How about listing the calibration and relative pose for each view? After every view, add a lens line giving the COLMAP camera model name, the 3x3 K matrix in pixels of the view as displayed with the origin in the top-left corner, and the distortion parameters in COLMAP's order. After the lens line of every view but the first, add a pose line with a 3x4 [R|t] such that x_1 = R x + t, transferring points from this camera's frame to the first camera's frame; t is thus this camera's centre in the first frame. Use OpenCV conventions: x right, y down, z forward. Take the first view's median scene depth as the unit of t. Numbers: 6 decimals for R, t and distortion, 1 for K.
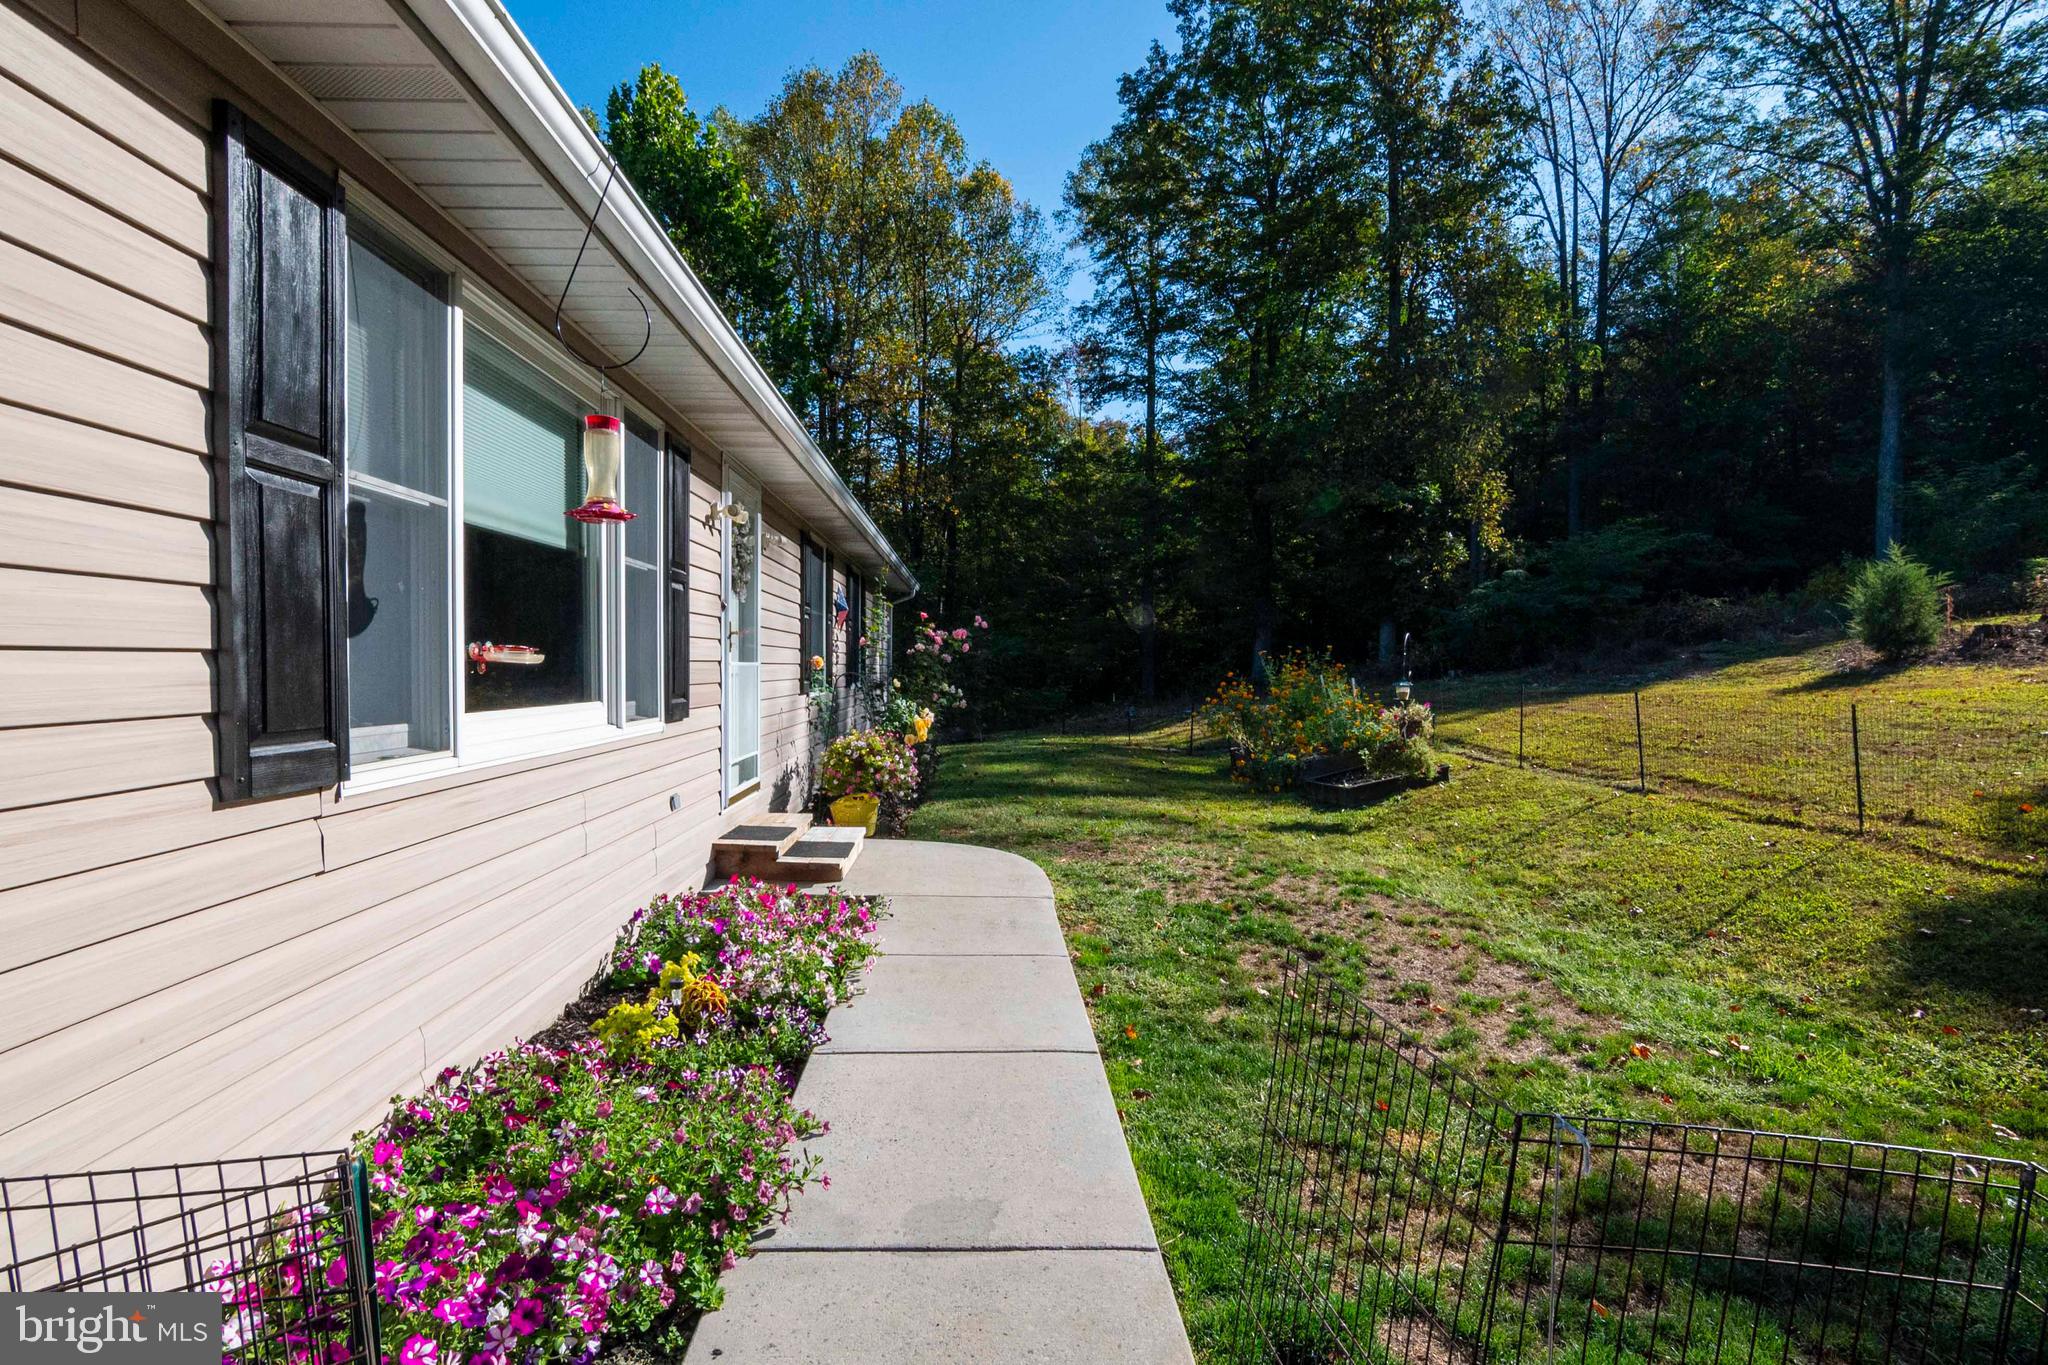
lens RADIAL K [[1009.0, 0, 1014.6], [0, 1009.0, 691.7], [0, 0, 1]] dist [-0.024840, 0.007704]
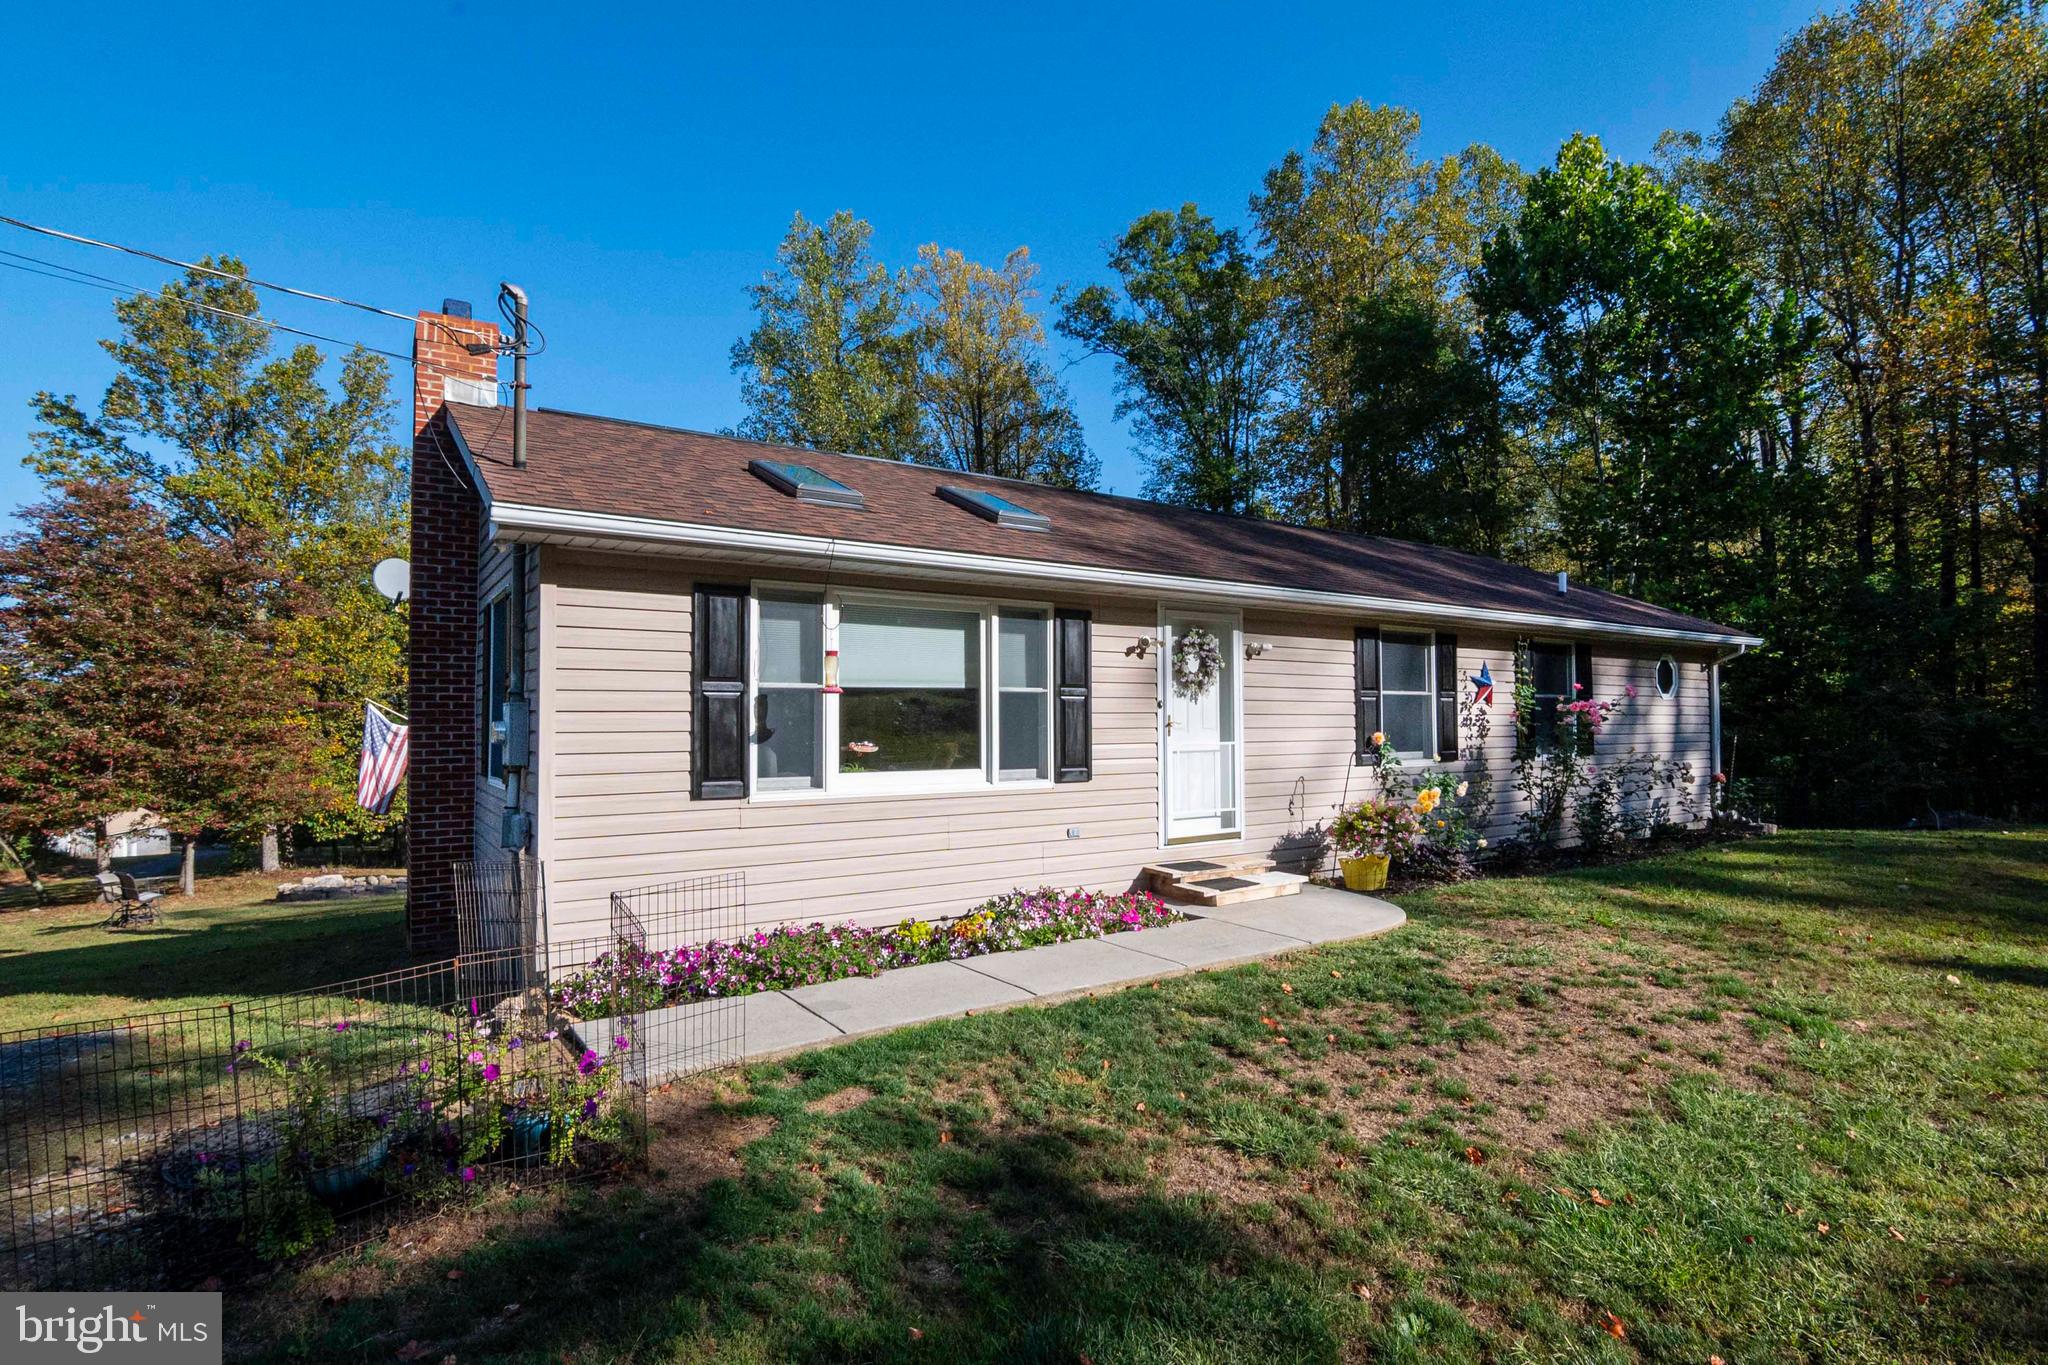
lens RADIAL K [[1009.0, 0, 1014.6], [0, 1009.0, 691.7], [0, 0, 1]] dist [-0.024840, 0.007704]
pose [[0.524542, -0.036603, -0.850597, 1.298551], [-0.012436, 0.998639, -0.050643, -0.042107], [0.851294, 0.037142, 0.523373, 0.090761]]
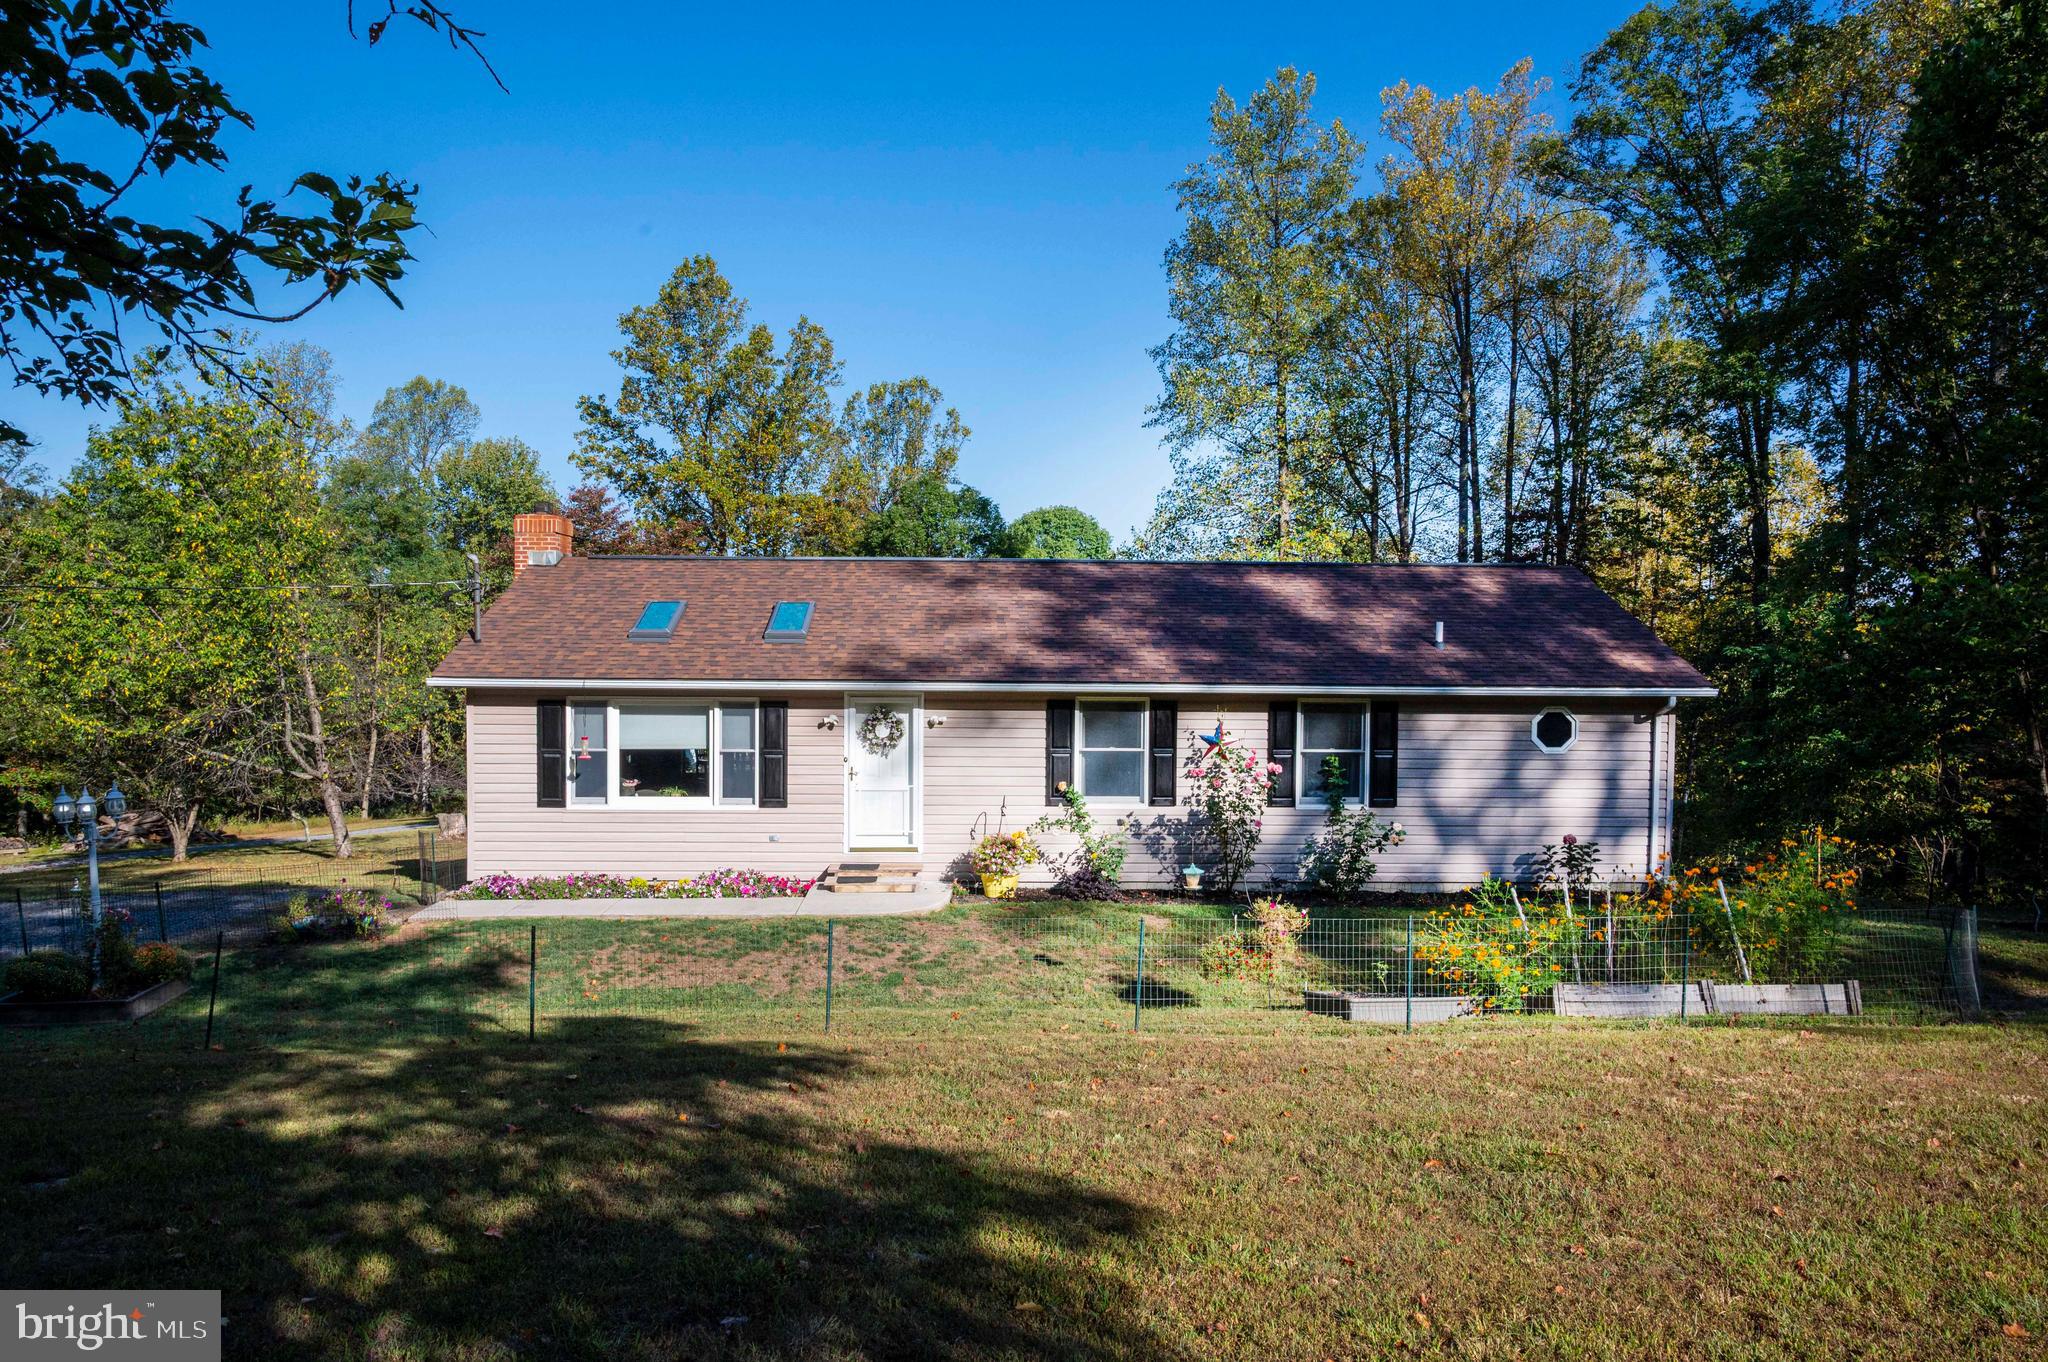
lens RADIAL K [[1368.9, 0, 1024.0], [0, 1368.9, 681.0], [0, 0, 1]] dist [0.023257, 0.003432]
pose [[-0.001990, 0.025267, -0.999679, 4.236203], [-0.034029, 0.999100, 0.025321, -0.541542], [0.999419, 0.034069, -0.001128, 2.158237]]
